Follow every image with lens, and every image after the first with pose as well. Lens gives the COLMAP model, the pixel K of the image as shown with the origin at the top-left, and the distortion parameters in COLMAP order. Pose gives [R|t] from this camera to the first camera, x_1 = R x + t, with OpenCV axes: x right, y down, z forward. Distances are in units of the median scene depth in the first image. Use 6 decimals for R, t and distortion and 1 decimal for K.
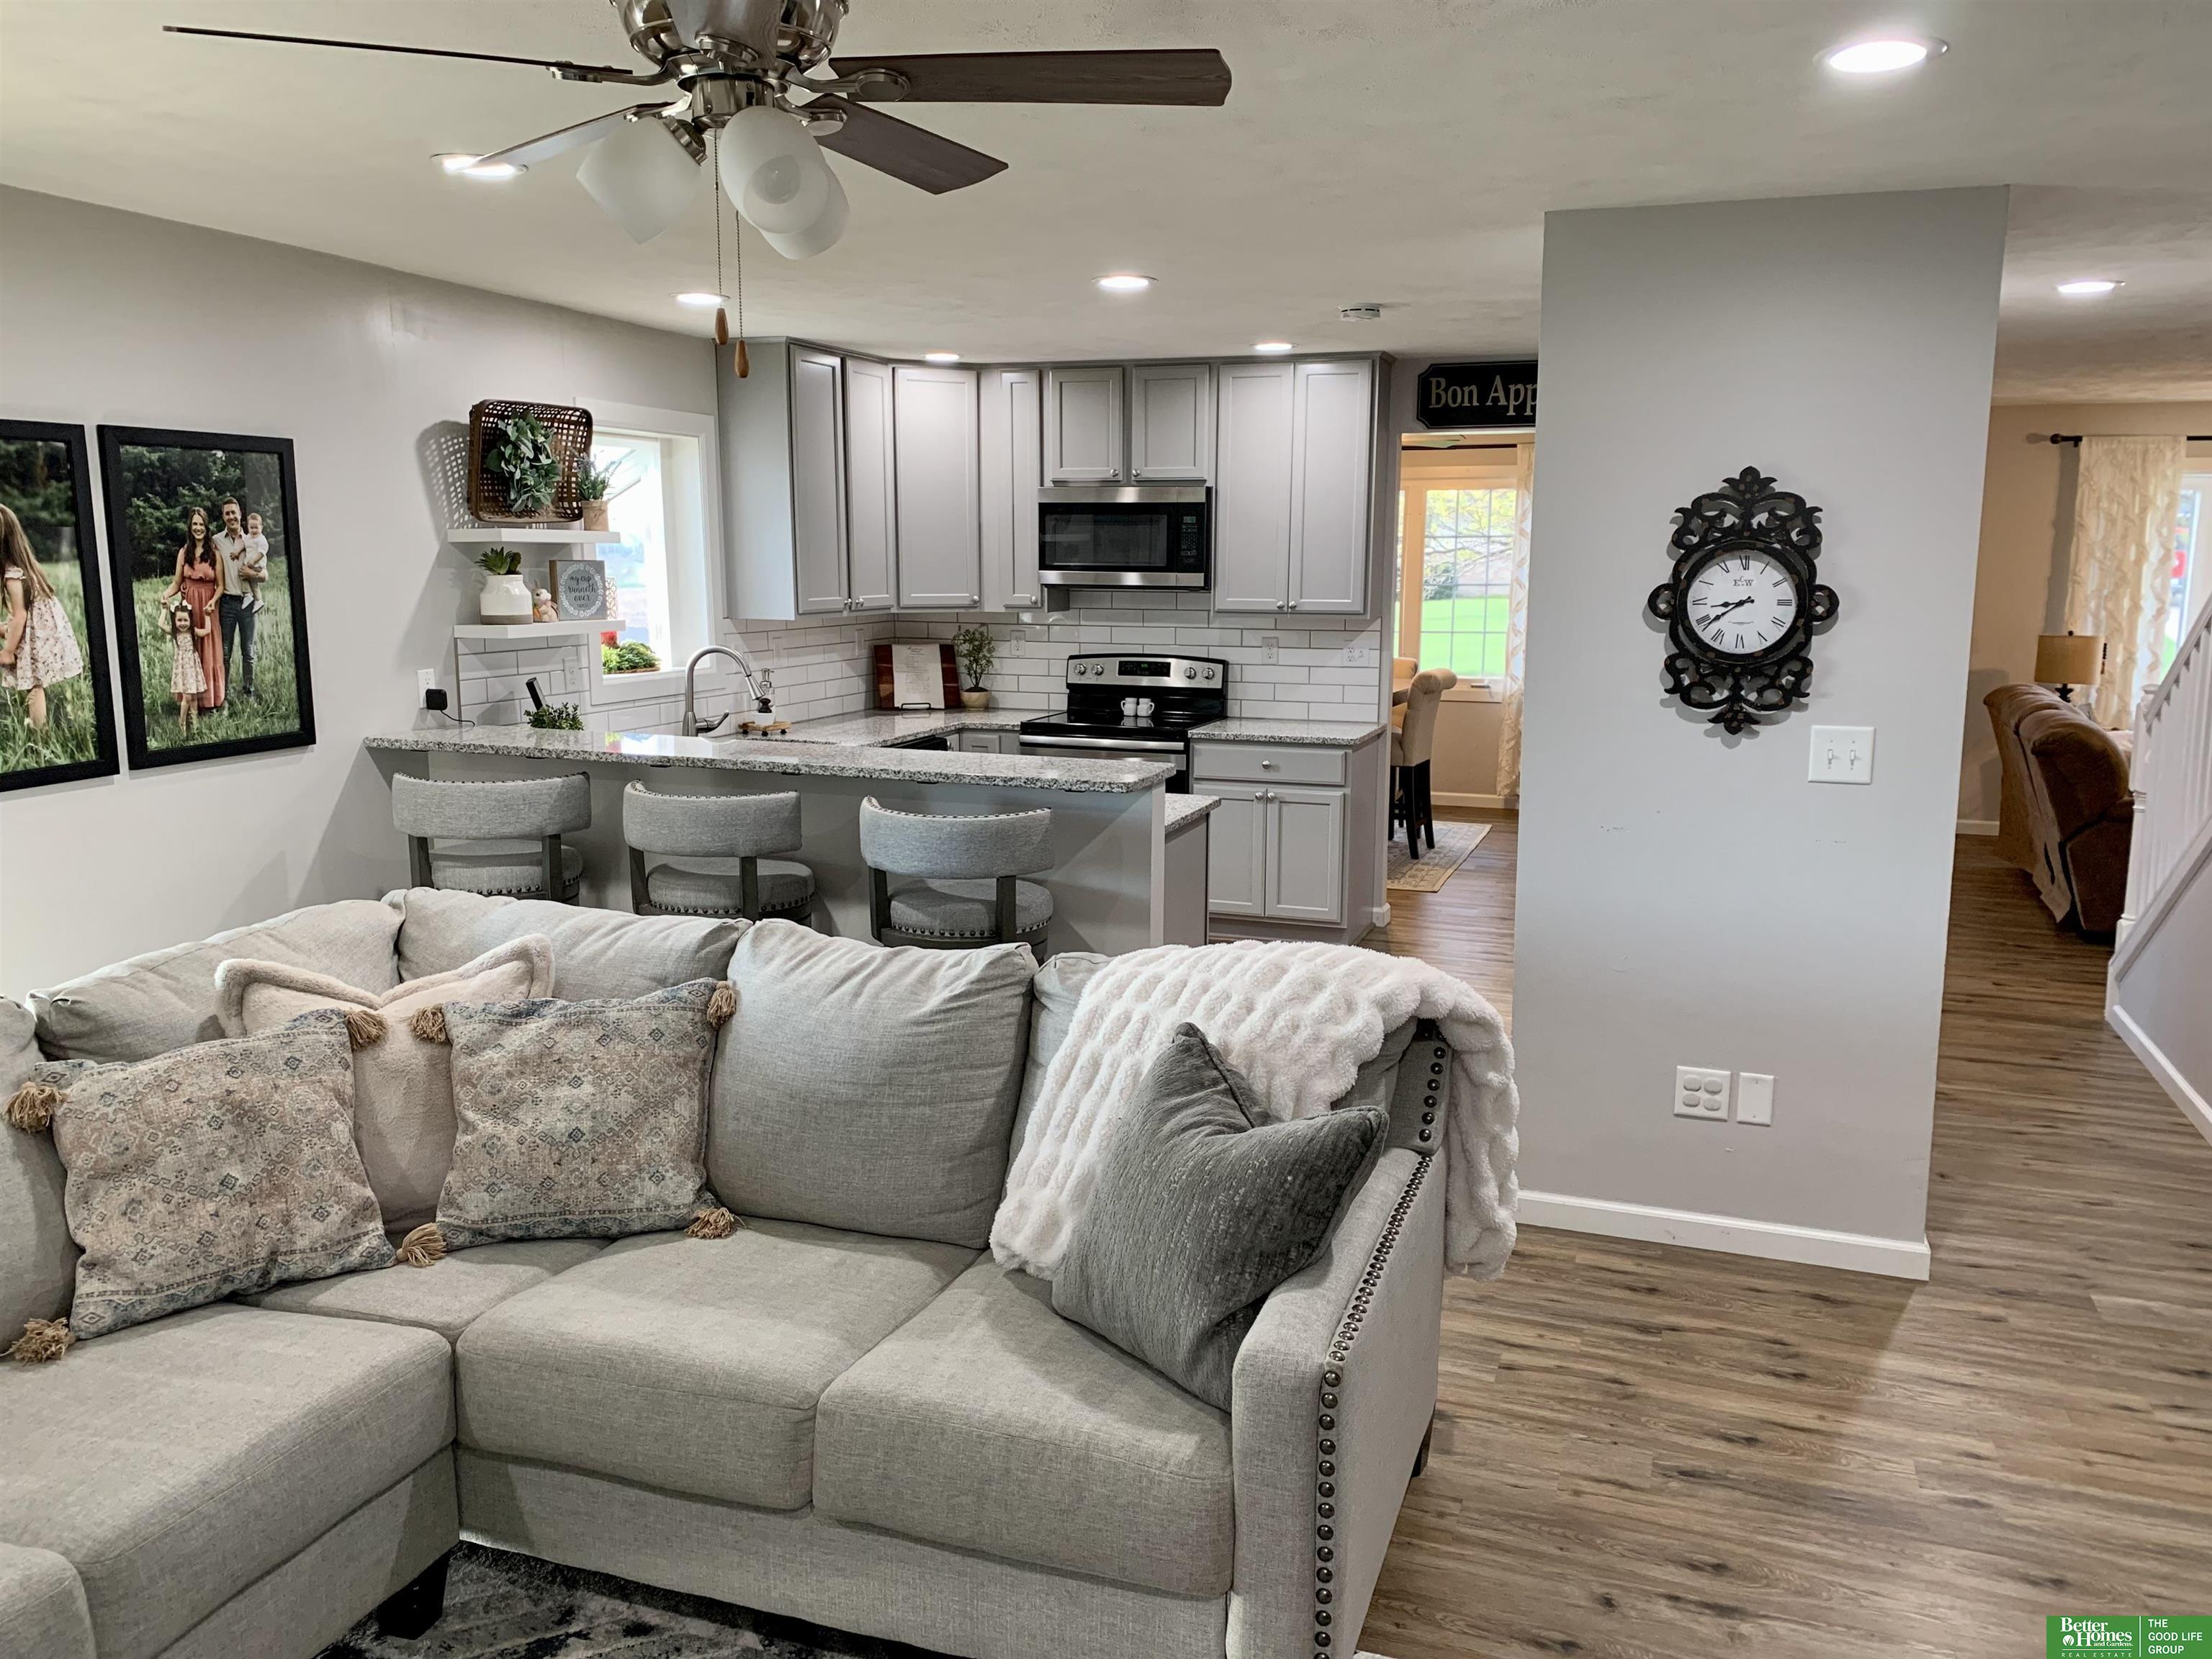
lens RADIAL K [[1661.3, 0, 1106.0], [0, 1661.3, 829.5], [0, 0, 1]] dist [0.121979, -0.223561]
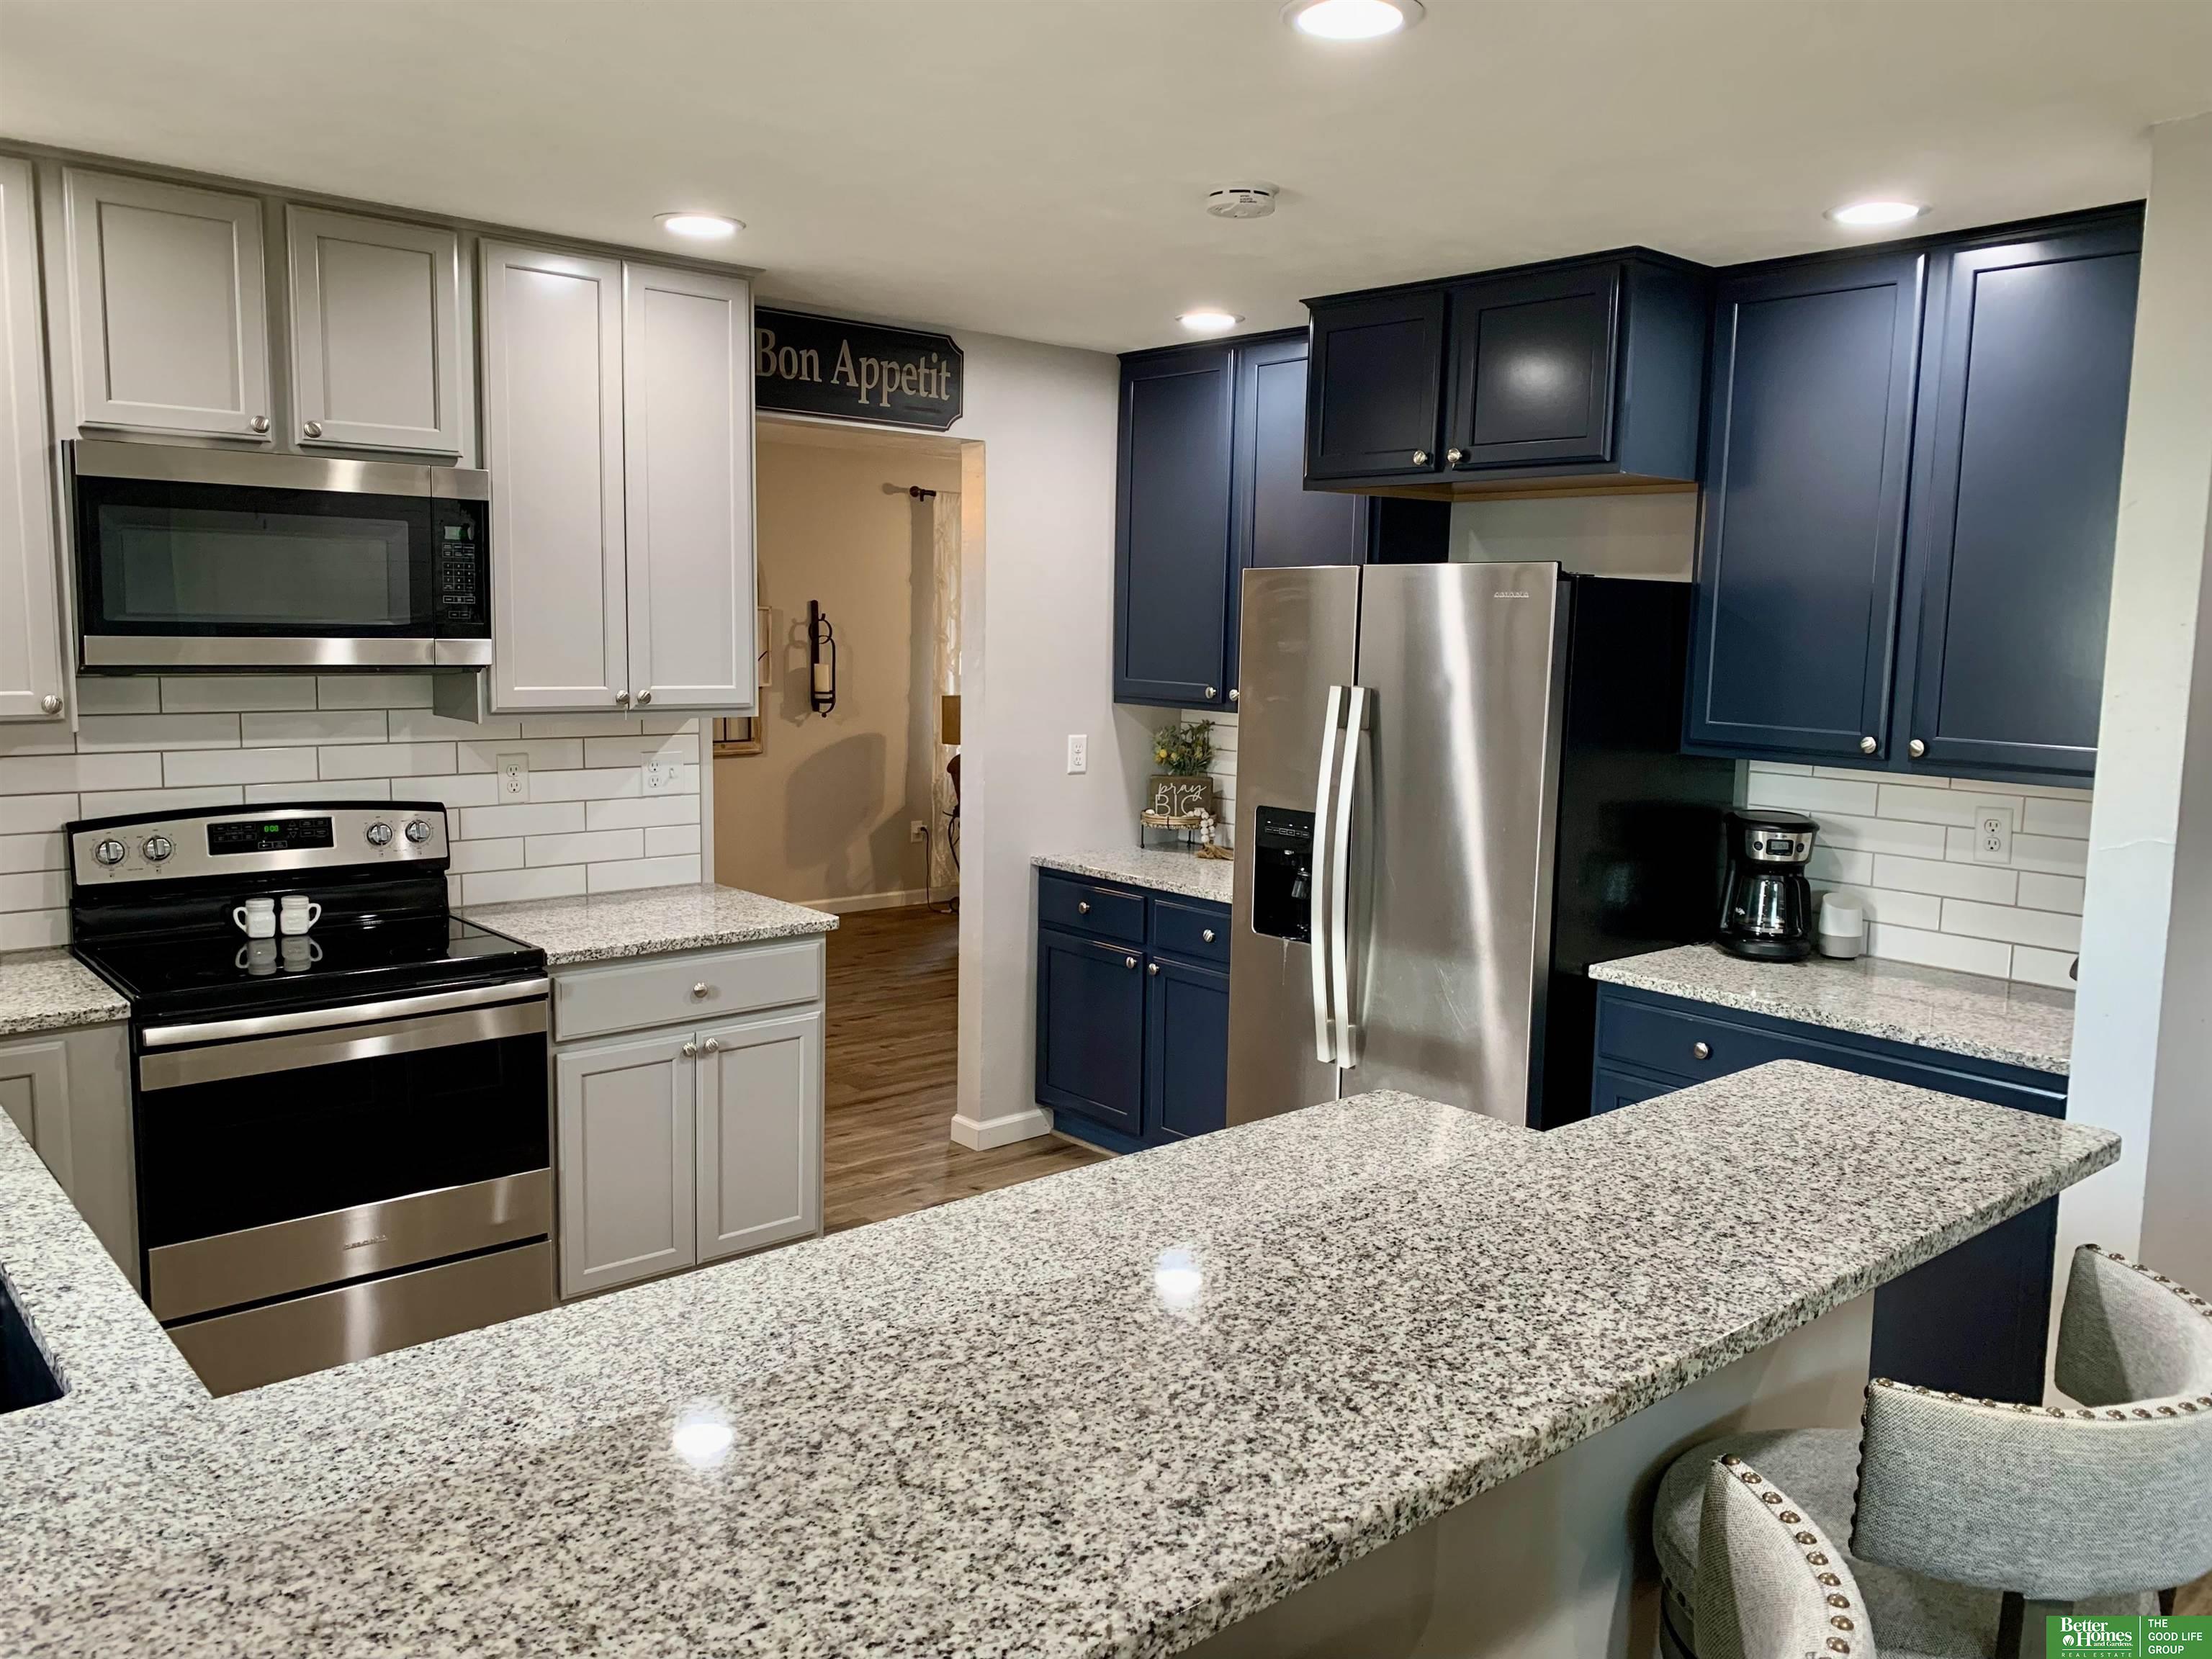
lens RADIAL K [[1661.3, 0, 1106.0], [0, 1661.3, 829.5], [0, 0, 1]] dist [0.121979, -0.223561]
pose [[0.488484, -0.107286, 0.865952, -0.288518], [0.127644, 0.990523, 0.050715, -0.095103], [-0.863186, 0.085760, 0.497549, 0.567098]]
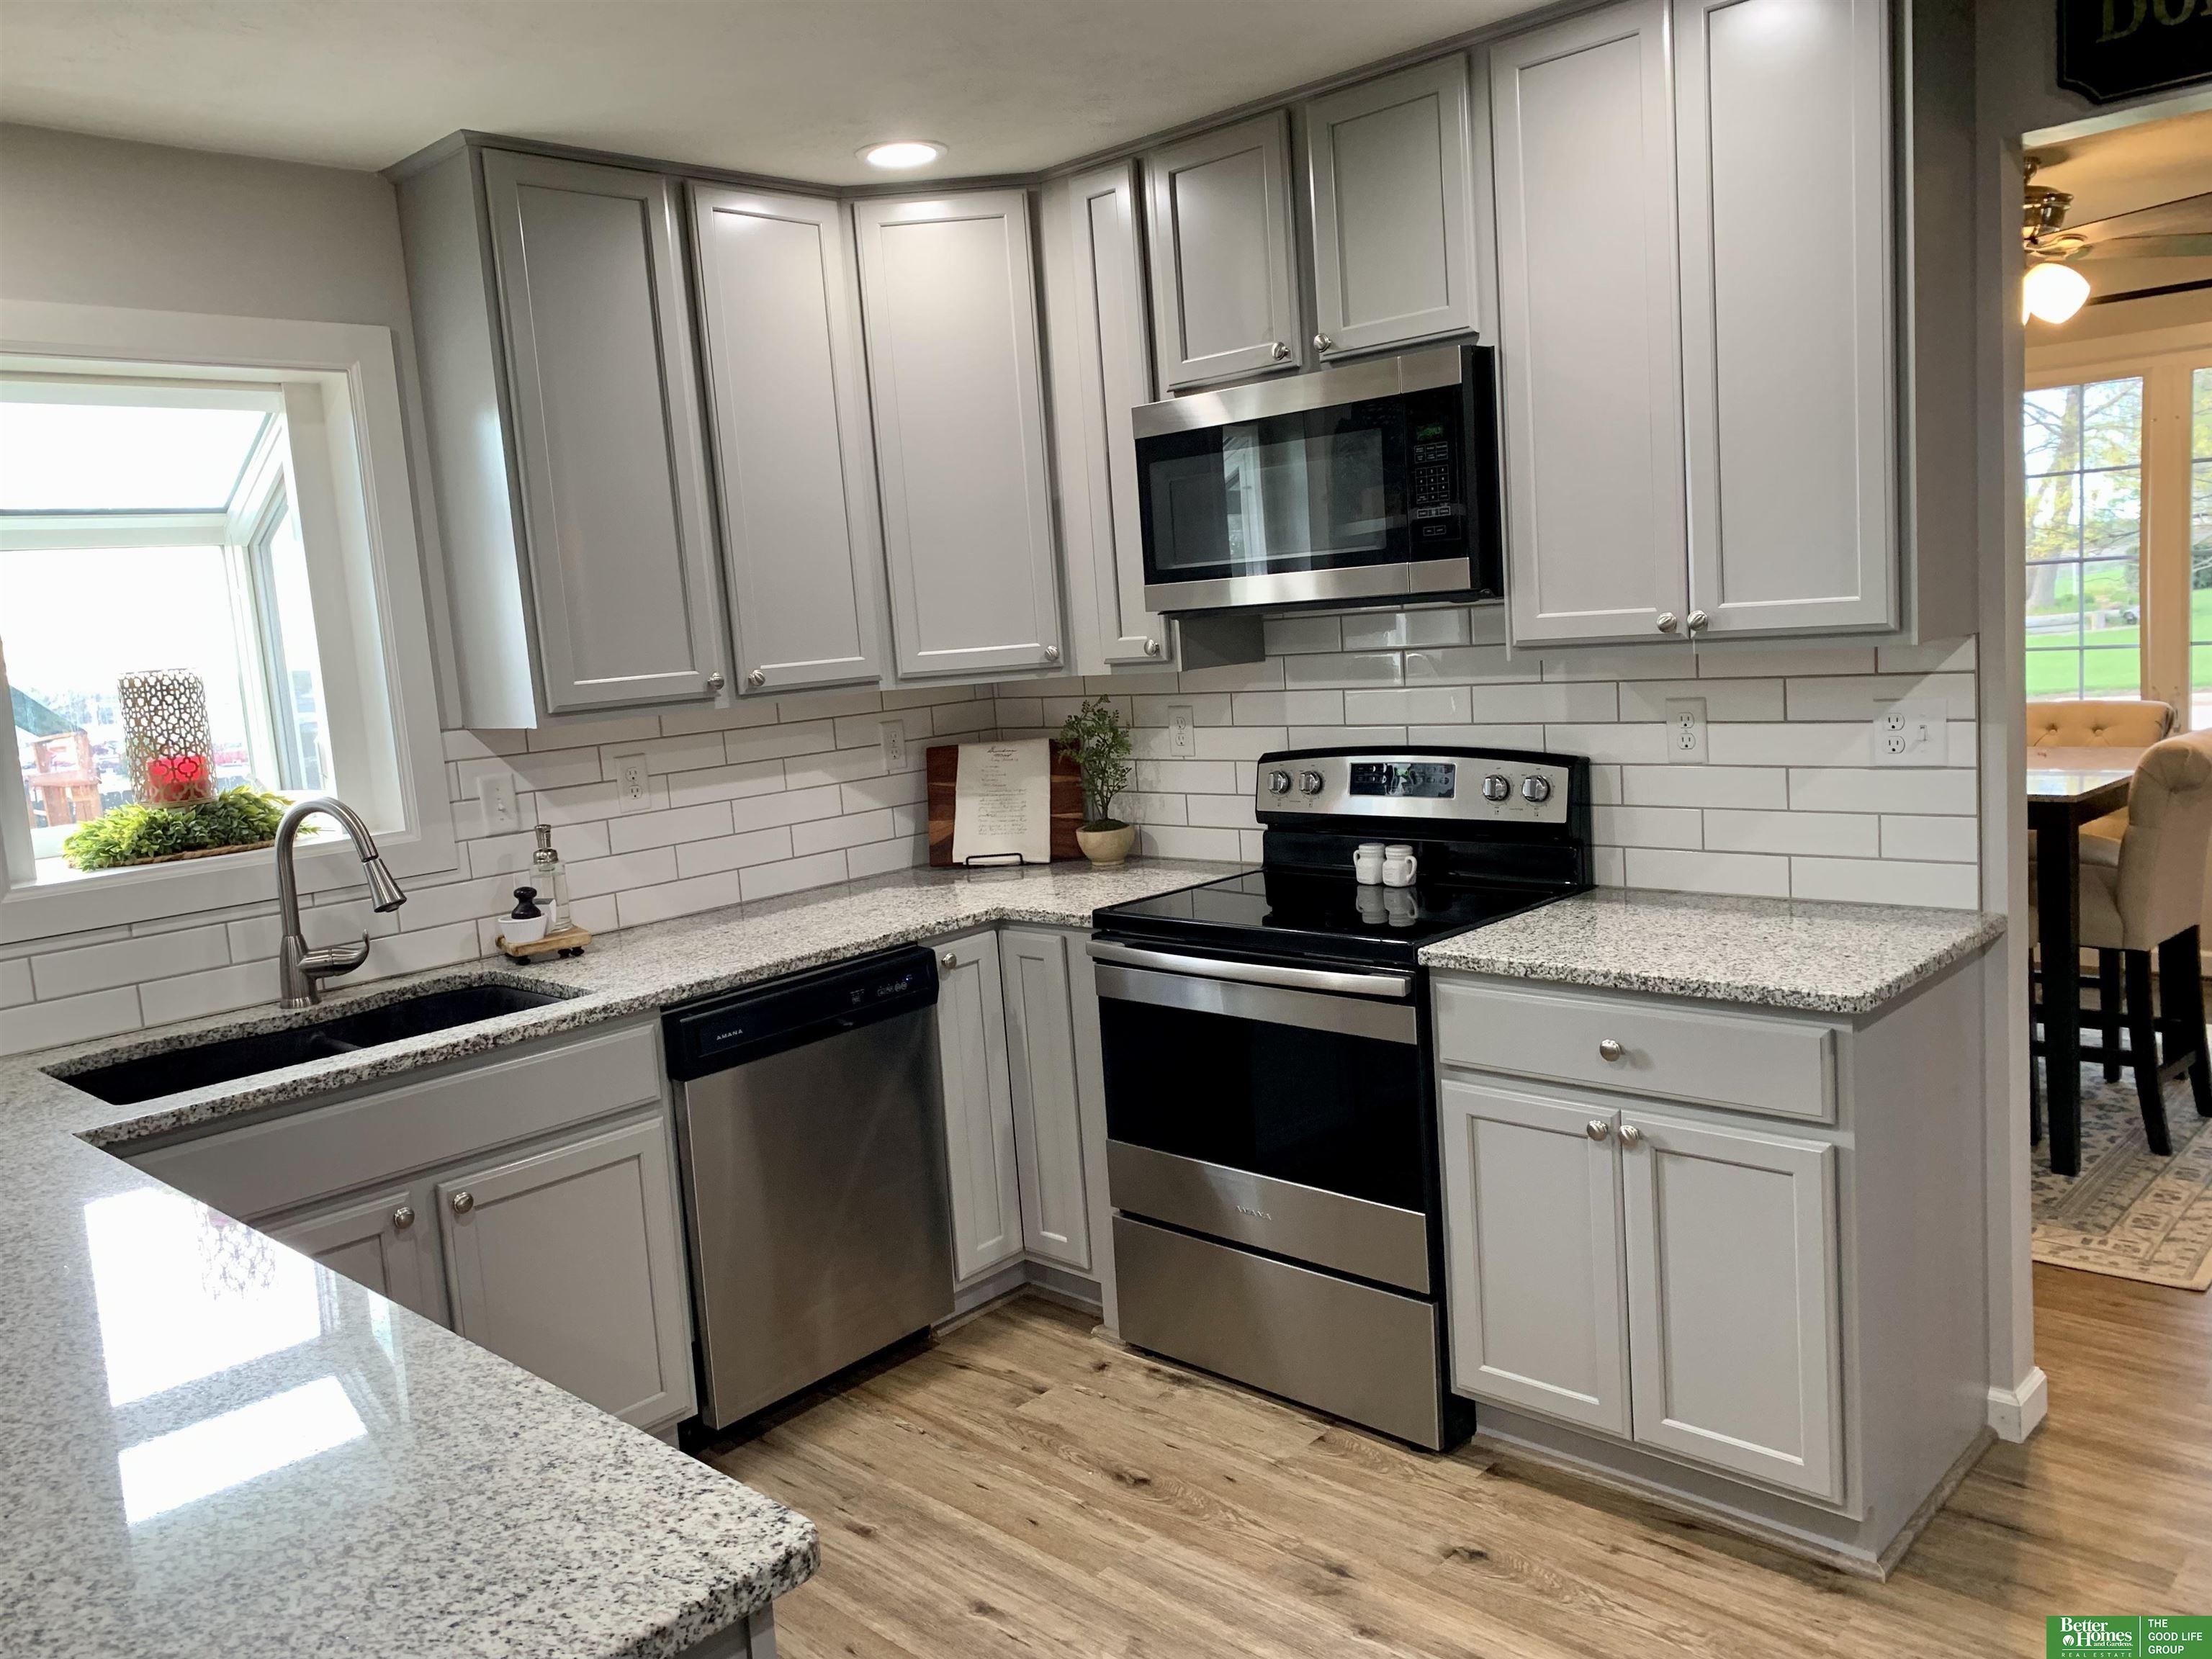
lens RADIAL K [[1669.2, 0, 1078.4], [0, 1669.2, 821.9], [0, 0, 1]] dist [0.028069, -0.011277]
pose [[0.909471, -0.020193, -0.415277, 0.135517], [0.008671, 0.999524, -0.029612, -0.074624], [0.415677, 0.023330, 0.909213, 0.565921]]
